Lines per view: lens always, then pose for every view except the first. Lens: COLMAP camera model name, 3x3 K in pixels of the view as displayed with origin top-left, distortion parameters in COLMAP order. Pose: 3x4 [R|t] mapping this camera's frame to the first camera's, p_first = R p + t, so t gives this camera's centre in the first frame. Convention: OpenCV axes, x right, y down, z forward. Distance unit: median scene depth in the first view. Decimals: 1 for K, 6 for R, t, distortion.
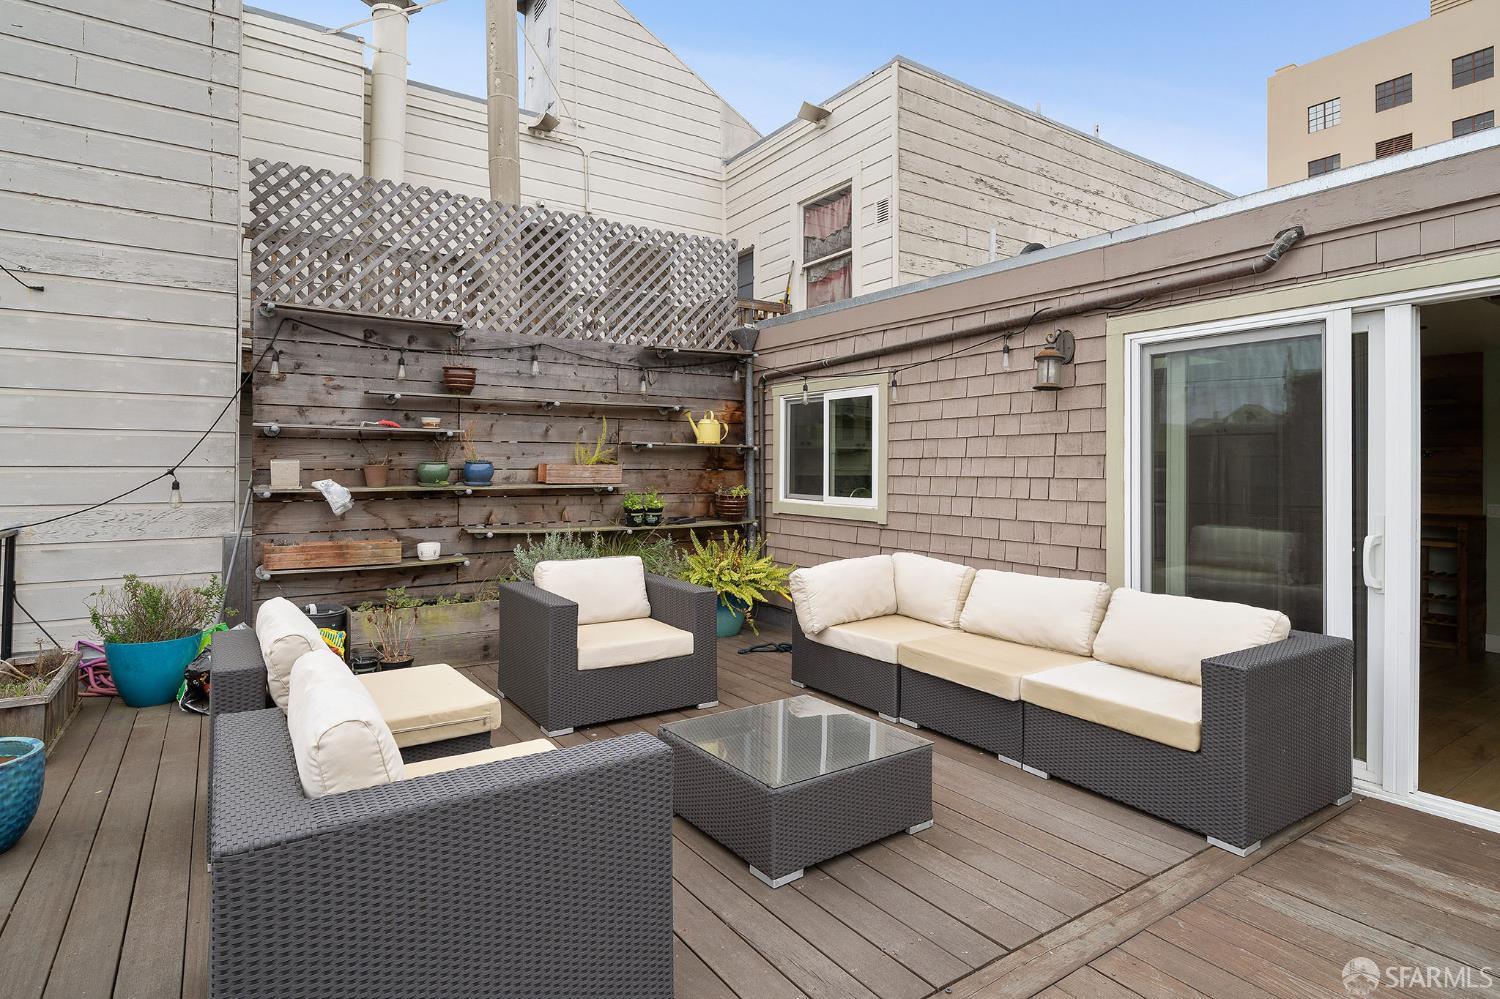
lens RADIAL K [[763.9, 0, 732.2], [0, 763.9, 461.1], [0, 0, 1]] dist [-0.001732, 0.000770]
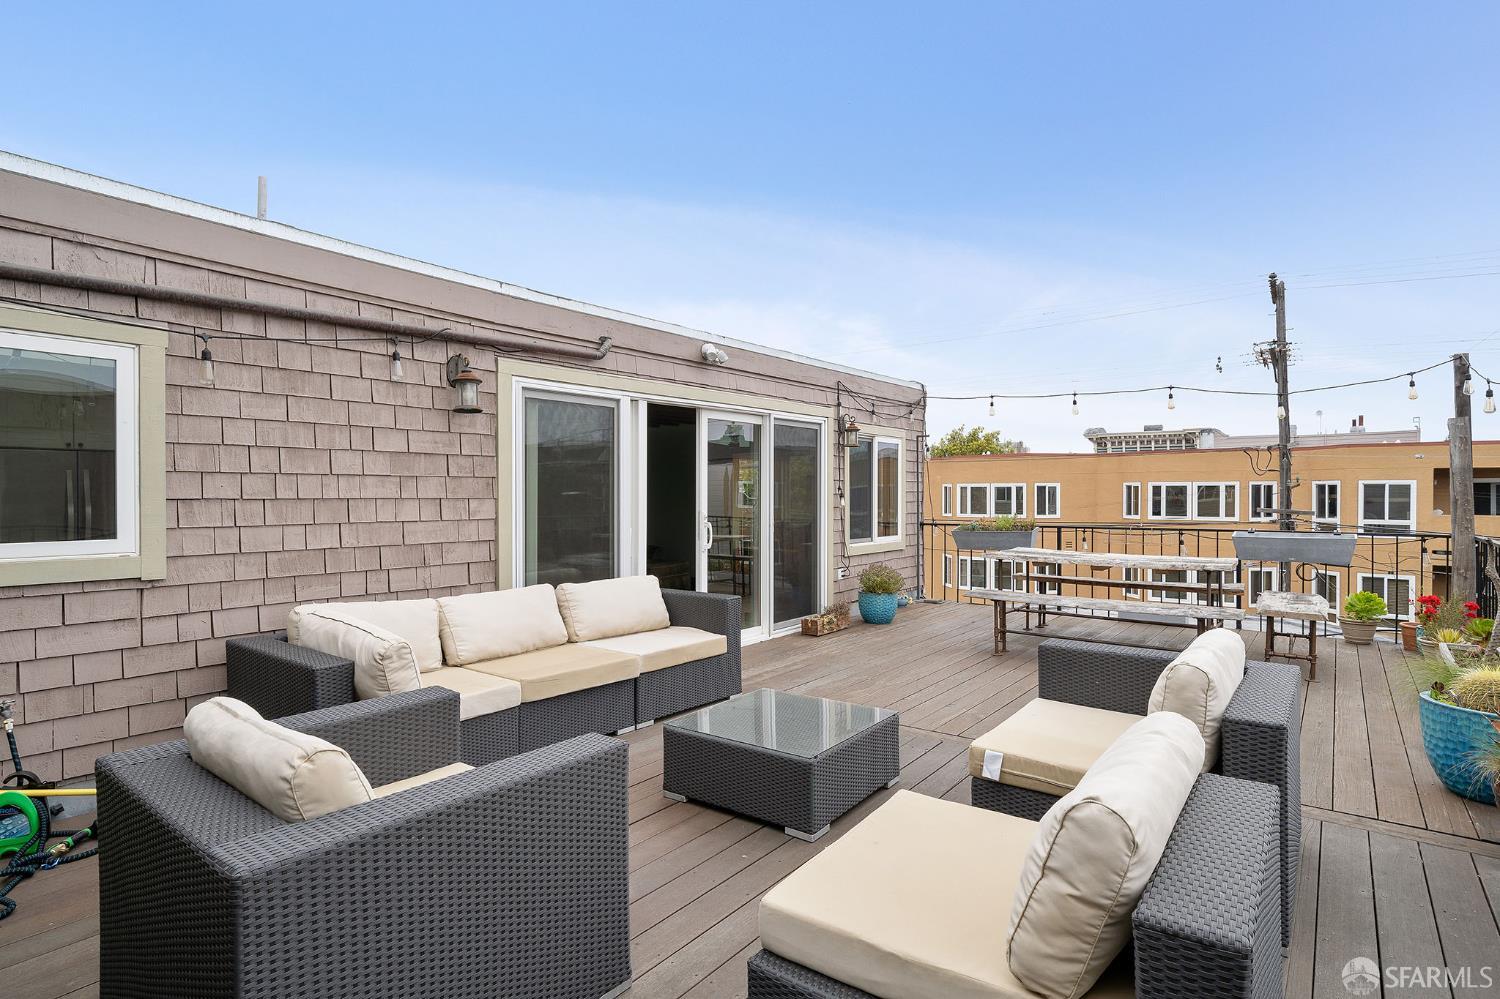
lens RADIAL K [[763.9, 0, 754.0], [0, 763.9, 500.9], [0, 0, 1]] dist [-0.001732, 0.000770]
pose [[-0.313538, -0.012842, 0.949489, -0.653548], [-0.014726, 0.999854, 0.008660, 0.010535], [-0.949462, -0.011267, -0.313681, 0.916676]]
